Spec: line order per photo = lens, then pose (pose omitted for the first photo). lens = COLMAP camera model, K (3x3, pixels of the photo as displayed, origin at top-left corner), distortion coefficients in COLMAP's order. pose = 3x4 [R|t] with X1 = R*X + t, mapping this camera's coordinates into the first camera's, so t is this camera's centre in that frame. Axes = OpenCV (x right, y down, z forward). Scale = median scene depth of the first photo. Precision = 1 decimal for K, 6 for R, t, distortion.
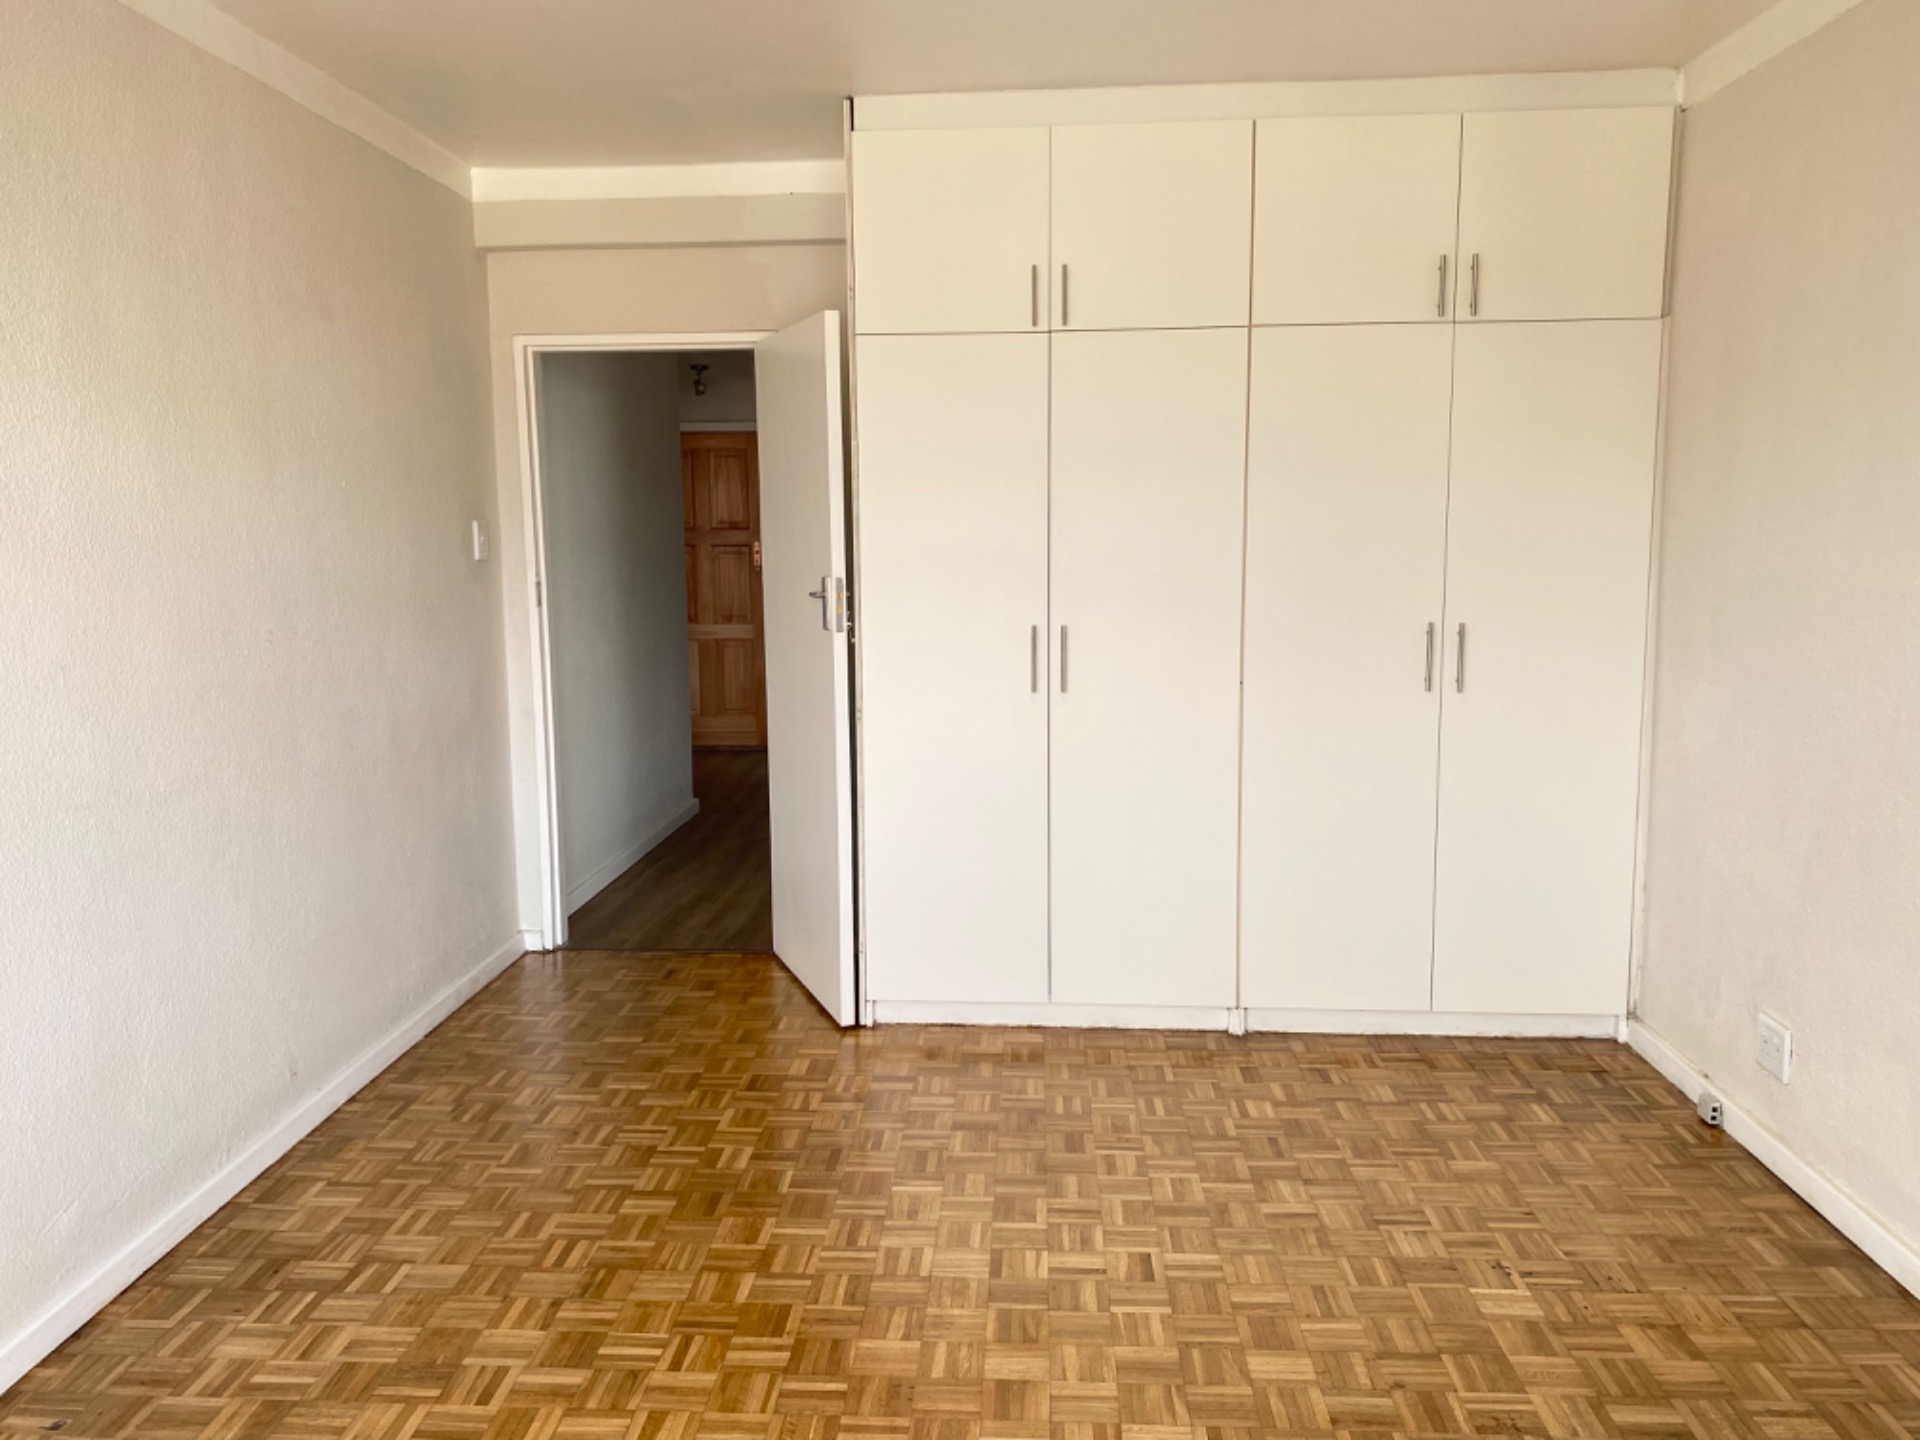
lens RADIAL K [[1466.8, 0, 972.8], [0, 1466.8, 703.0], [0, 0, 1]] dist [0.061836, -0.071736]
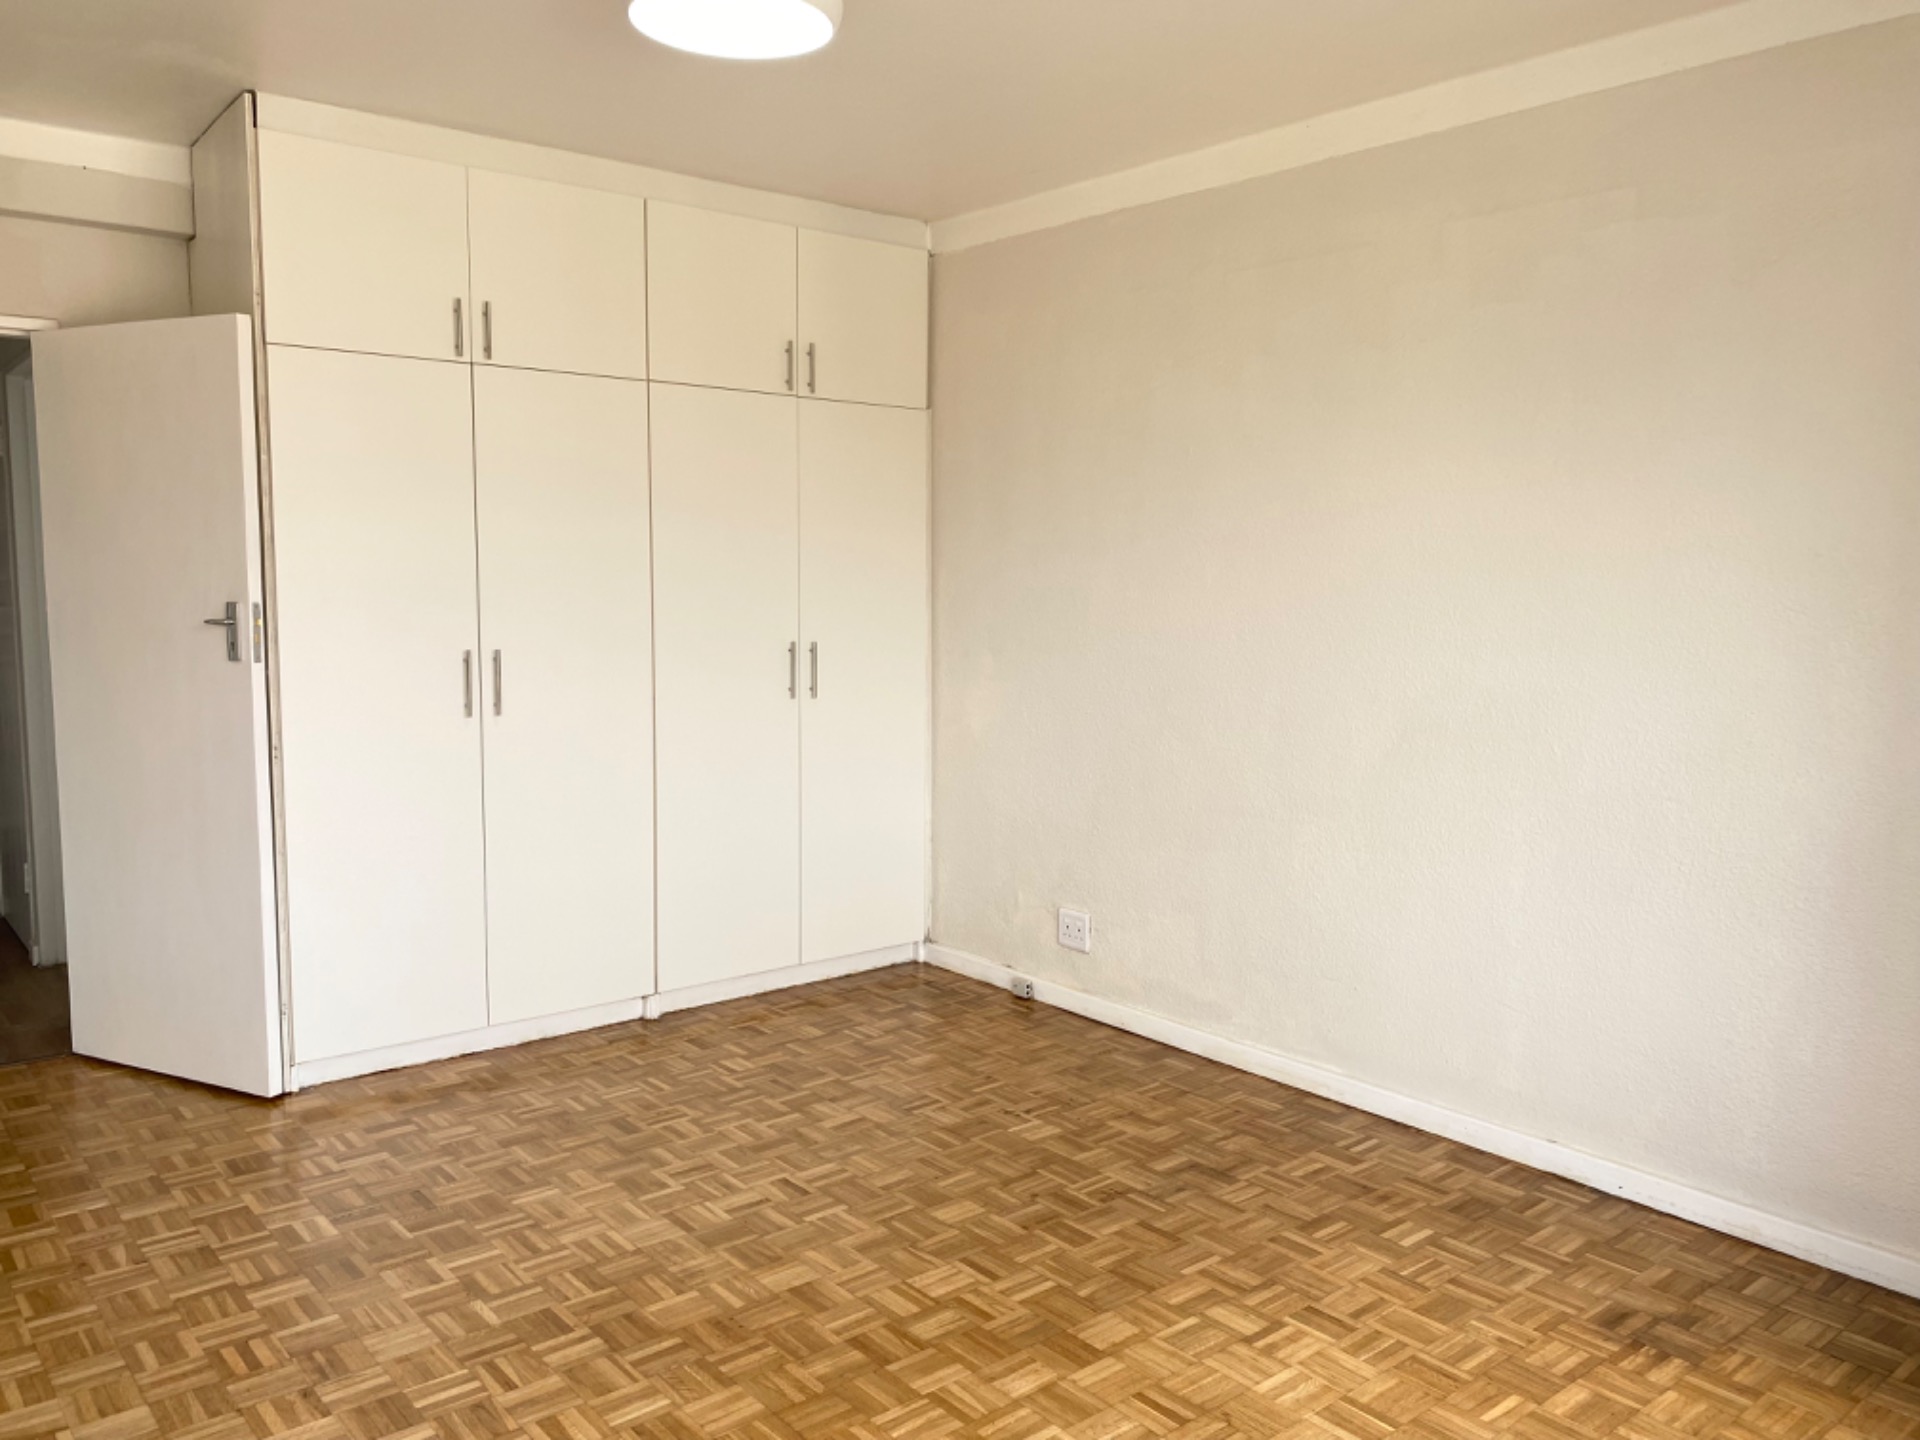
lens RADIAL K [[1466.8, 0, 972.5], [0, 1466.8, 702.1], [0, 0, 1]] dist [0.061836, -0.071736]
pose [[0.728714, -0.048530, 0.683096, -0.477254], [0.065417, 0.997857, 0.001106, 0.004595], [-0.681686, 0.043880, 0.730327, 0.025980]]
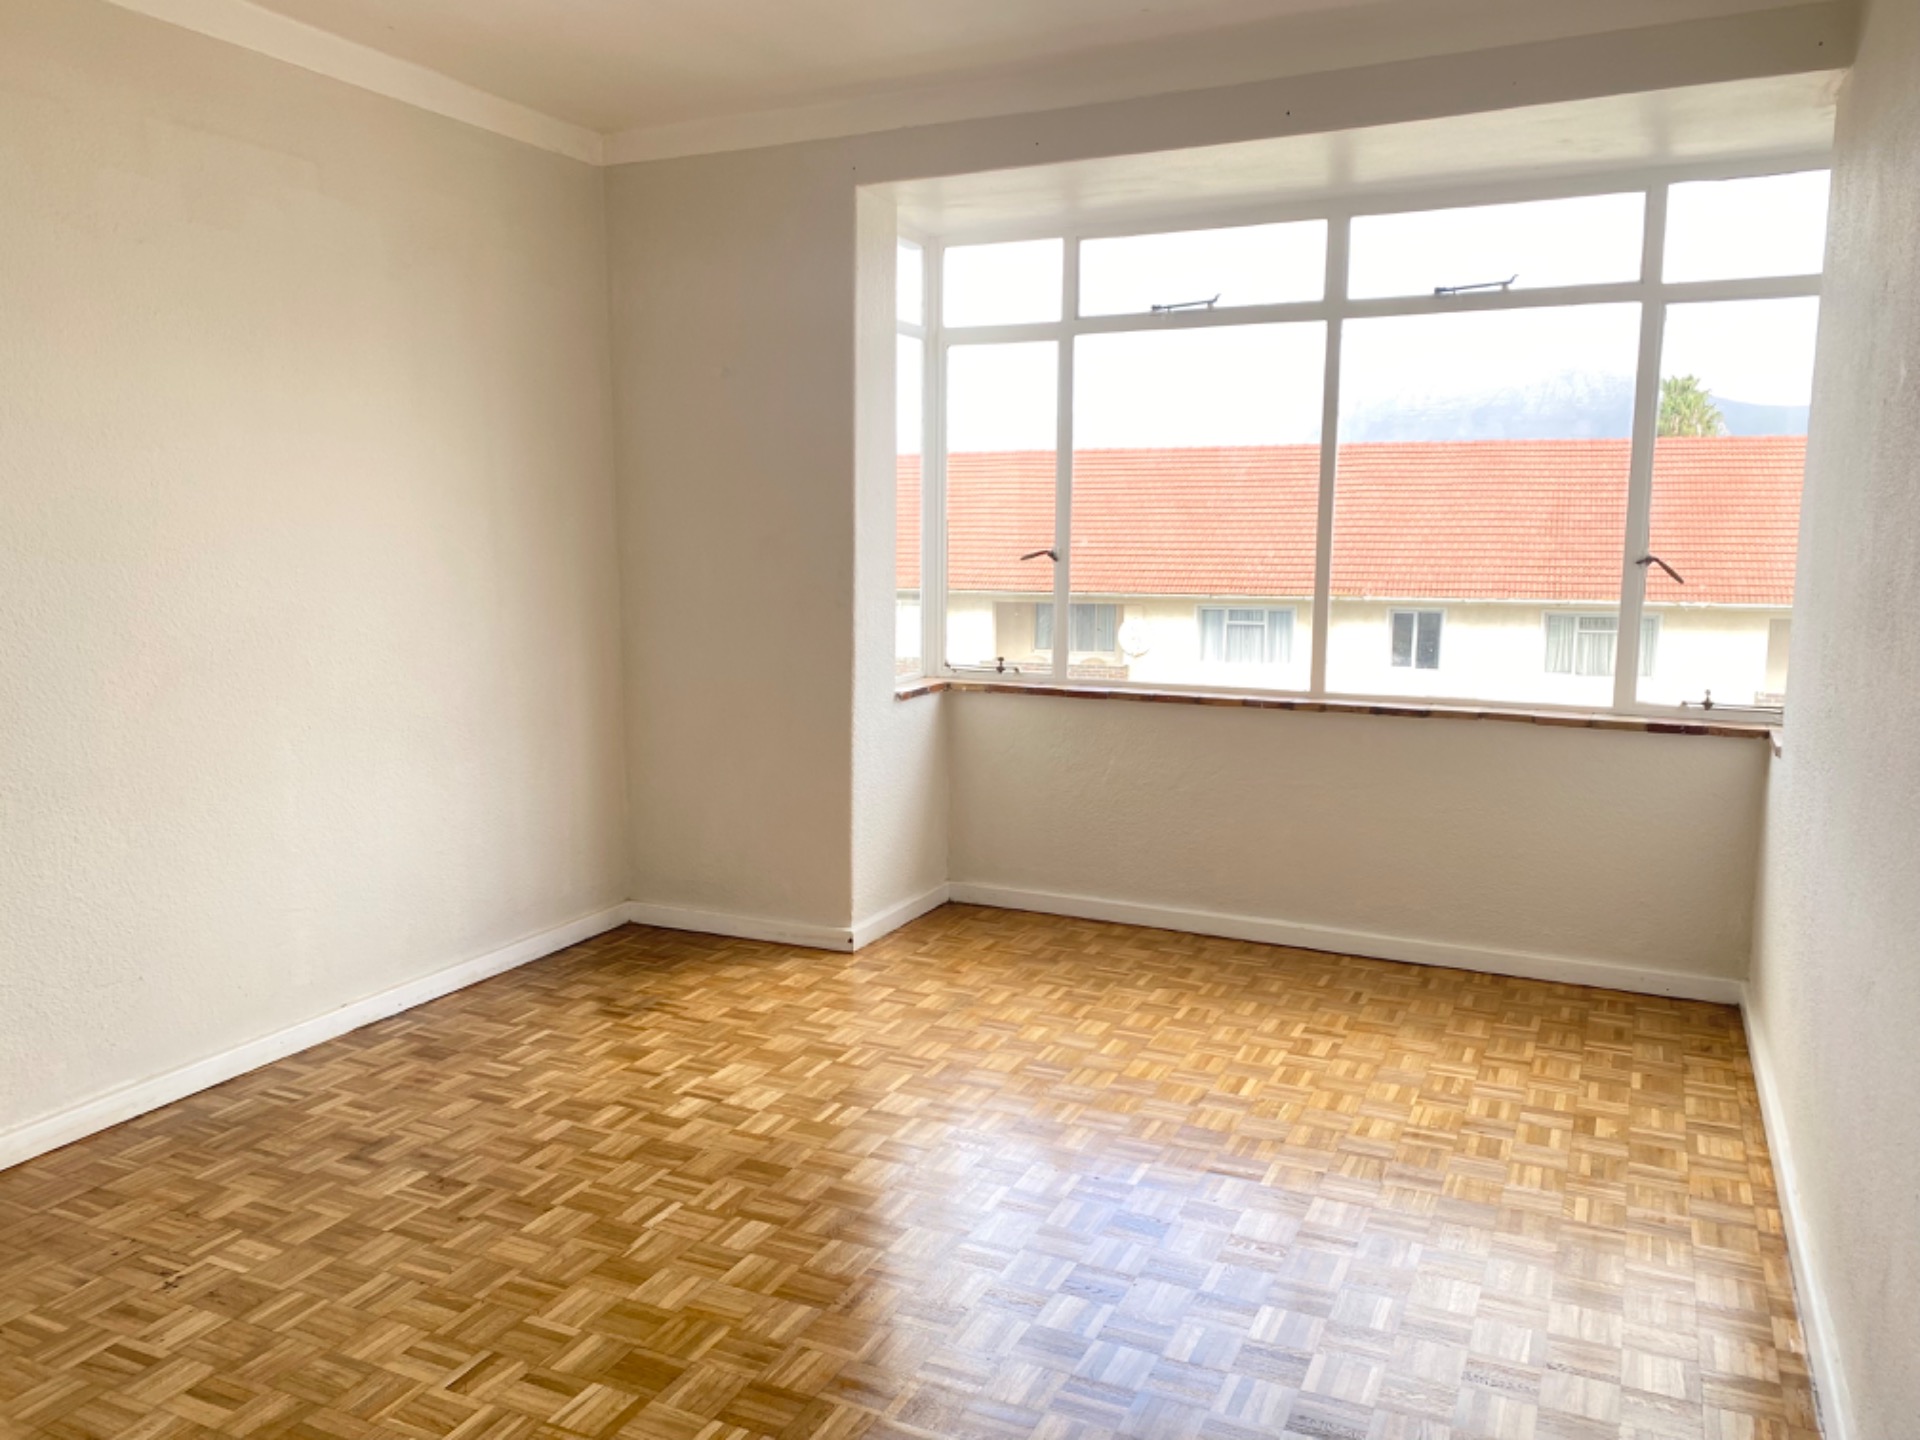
lens RADIAL K [[1466.8, 0, 954.9], [0, 1466.8, 722.5], [0, 0, 1]] dist [0.061836, -0.071736]
pose [[-0.925996, -0.045427, 0.374789, -0.359053], [0.049331, 0.969664, 0.239413, -0.129947], [-0.374296, 0.240184, -0.895664, 1.320063]]
